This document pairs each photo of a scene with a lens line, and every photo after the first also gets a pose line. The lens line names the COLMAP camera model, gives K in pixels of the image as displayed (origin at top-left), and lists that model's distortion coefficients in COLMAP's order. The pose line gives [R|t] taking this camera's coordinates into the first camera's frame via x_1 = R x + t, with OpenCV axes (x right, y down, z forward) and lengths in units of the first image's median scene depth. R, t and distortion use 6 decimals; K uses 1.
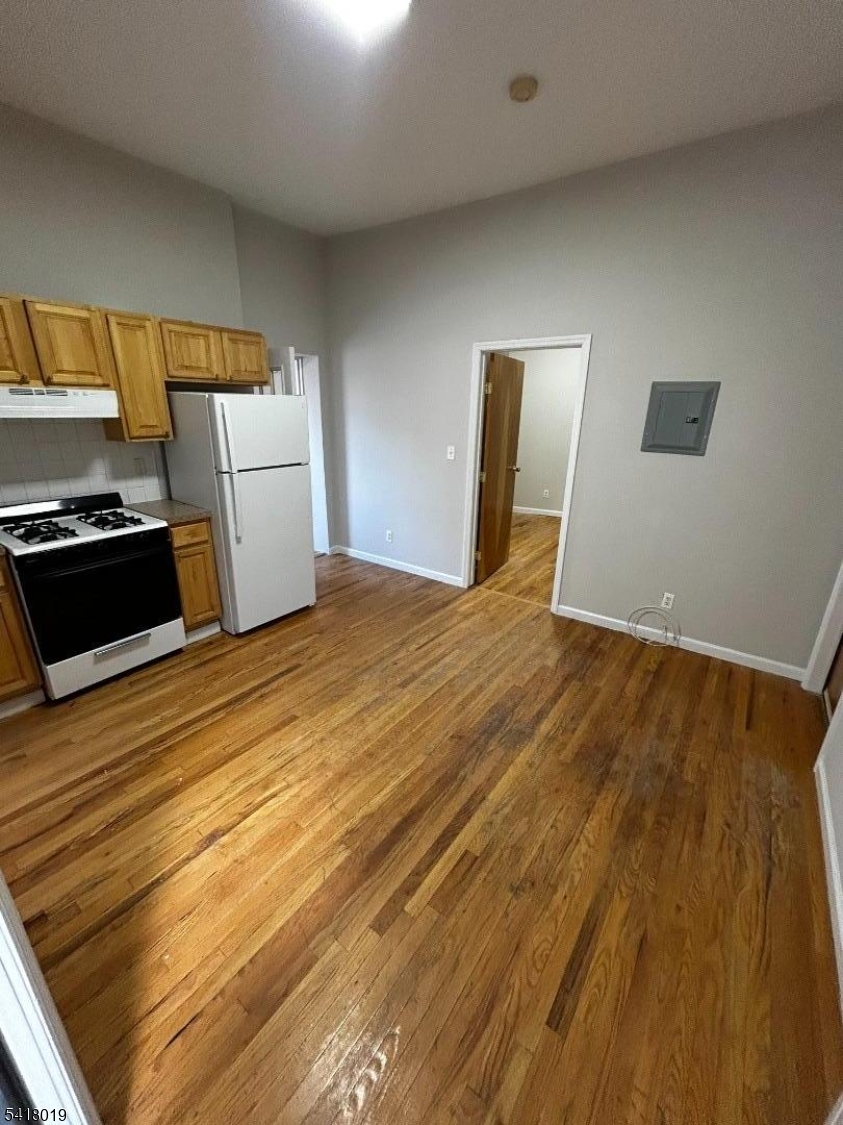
lens RADIAL K [[453.5, 0, 423.5], [0, 453.5, 561.5], [0, 0, 1]] dist [-0.000312, 0.000752]
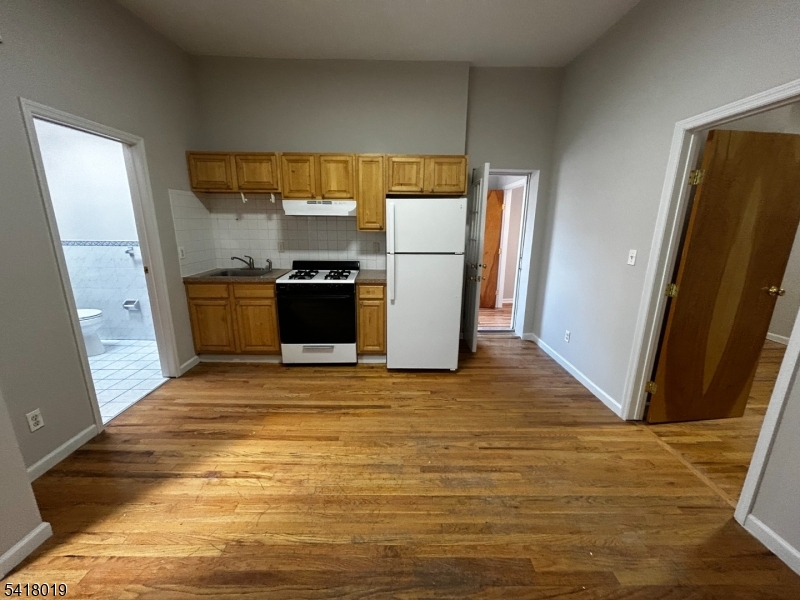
lens RADIAL K [[322.5, 0, 398.1], [0, 322.5, 298.1], [0, 0, 1]] dist [-0.000312, 0.000752]
pose [[0.594773, 0.175910, -0.784411, 0.412041], [-0.259879, 0.965445, 0.019458, -0.090849], [0.760729, 0.192278, 0.619936, 0.440306]]
